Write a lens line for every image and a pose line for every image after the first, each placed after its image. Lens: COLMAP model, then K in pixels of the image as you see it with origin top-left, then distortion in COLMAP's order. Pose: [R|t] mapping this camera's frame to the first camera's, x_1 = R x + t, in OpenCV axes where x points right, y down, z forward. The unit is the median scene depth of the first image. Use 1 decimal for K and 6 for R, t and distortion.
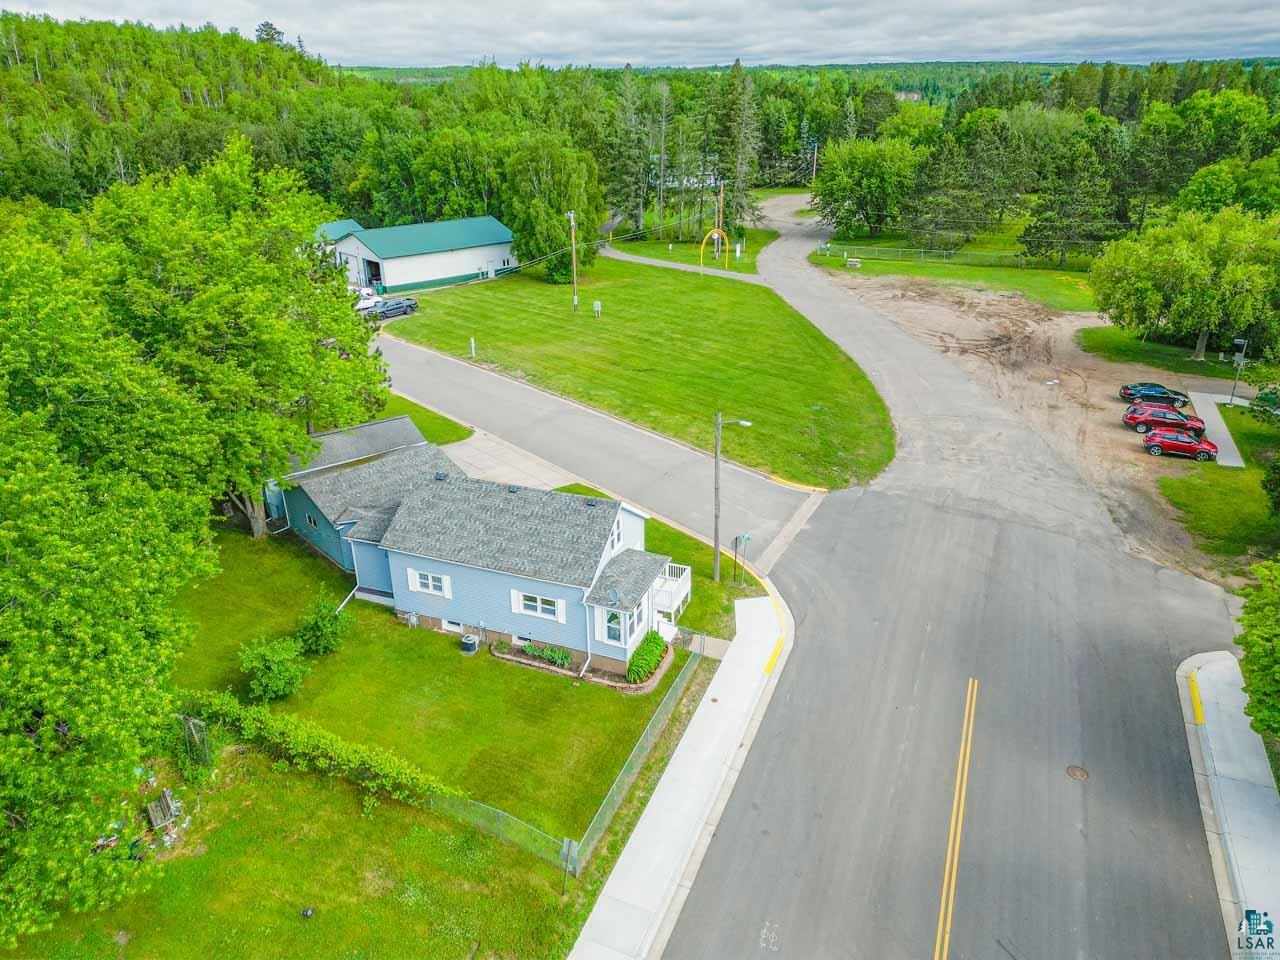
lens RADIAL K [[886.9, 0, 640.0], [0, 886.9, 480.0], [0, 0, 1]] dist [0.115109, -0.125539]
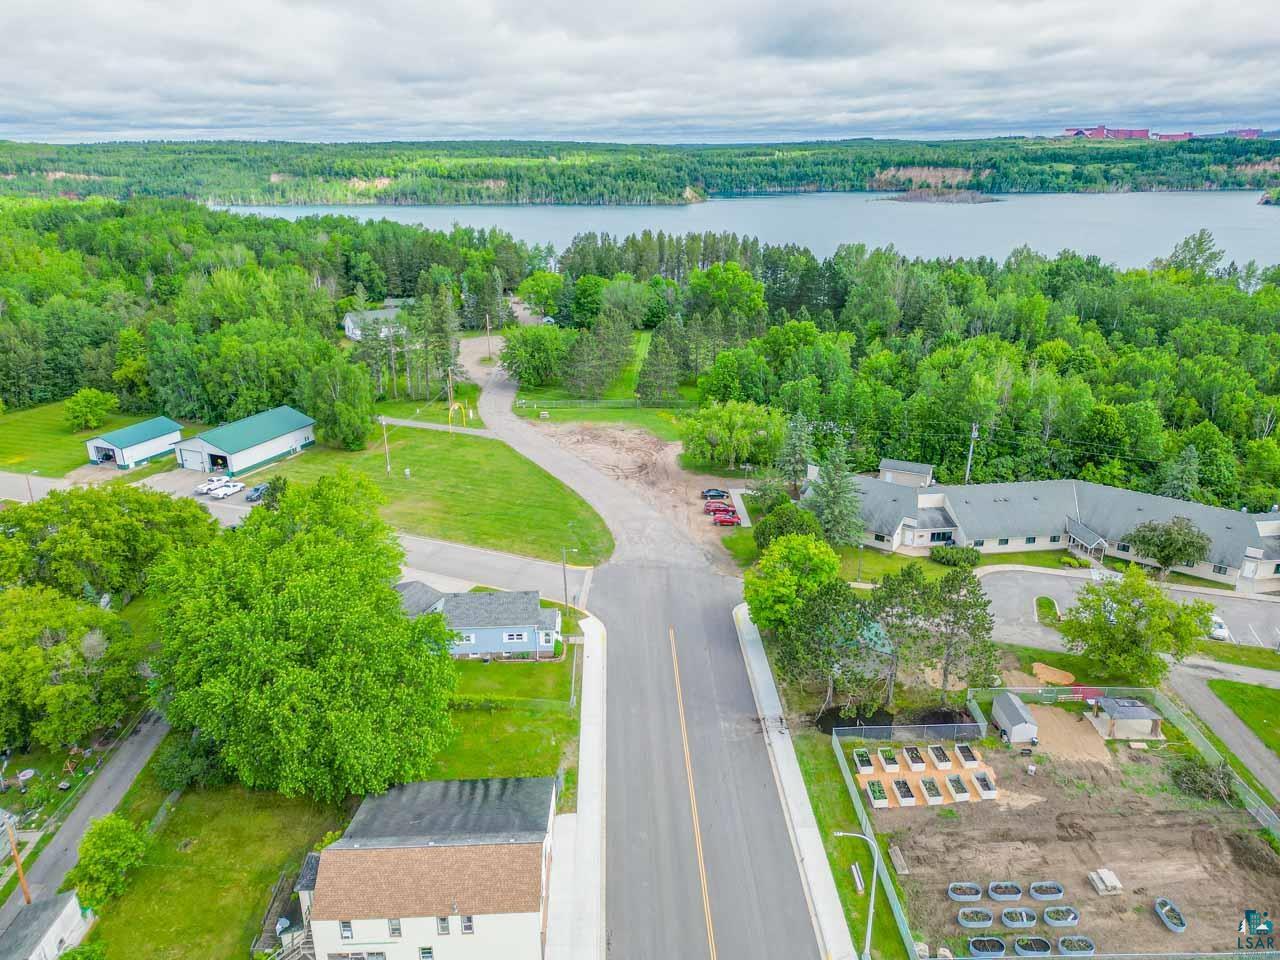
lens RADIAL K [[886.9, 0, 640.0], [0, 886.9, 480.0], [0, 0, 1]] dist [0.115109, -0.125539]
pose [[0.909863, -0.140355, 0.390449, -0.468740], [0.162584, 0.986396, -0.024288, -0.118690], [-0.381728, 0.085580, 0.920304, -0.990788]]
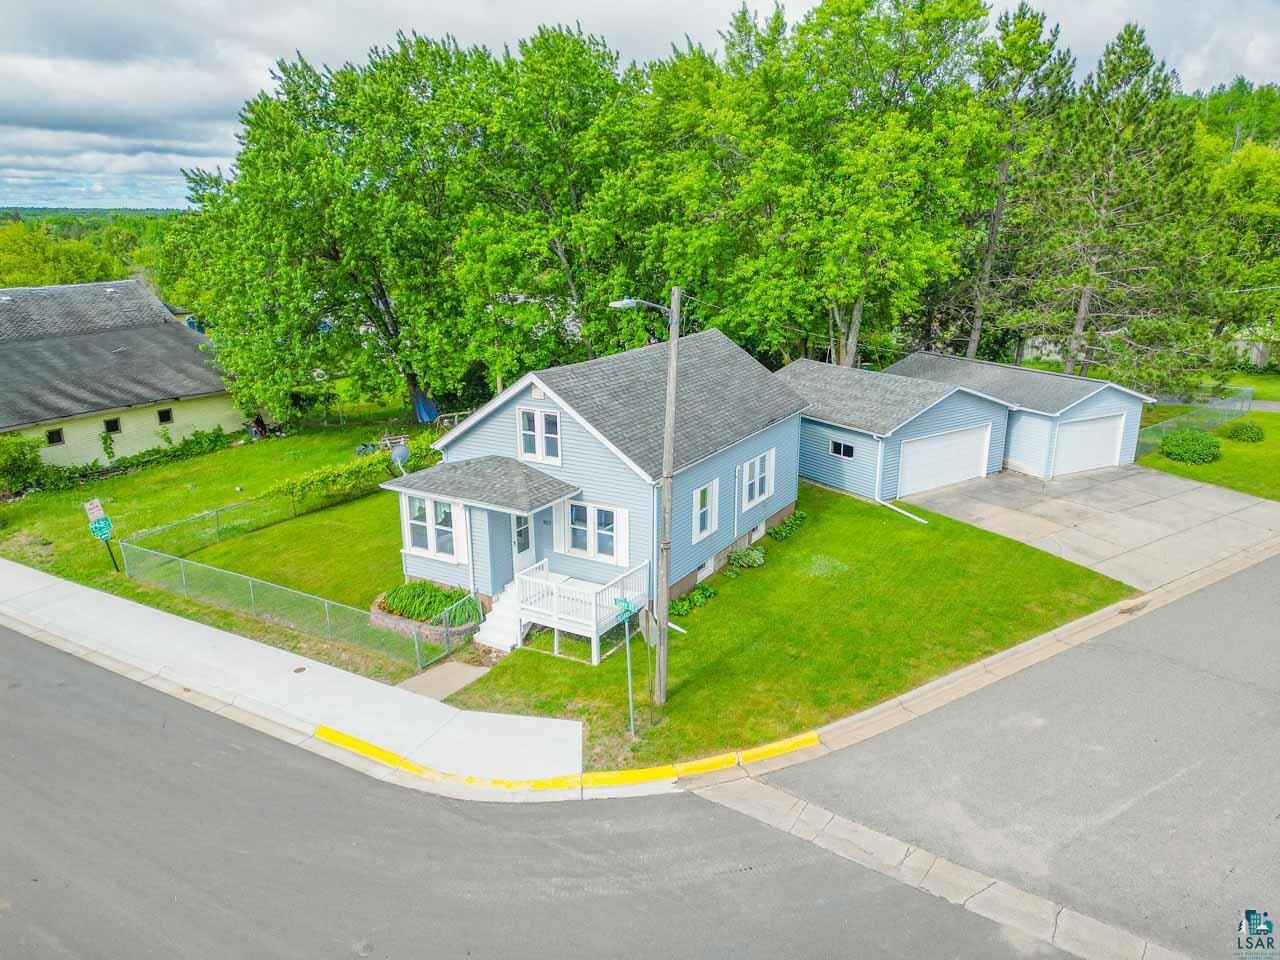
lens RADIAL K [[897.3, 0, 635.8], [0, 897.3, 472.8], [0, 0, 1]] dist [0.056302, -0.039194]
pose [[-0.170377, 0.284754, -0.943338, 0.353736], [-0.389609, 0.859858, 0.329923, -0.091437], [0.905084, 0.423745, -0.035557, 0.722965]]
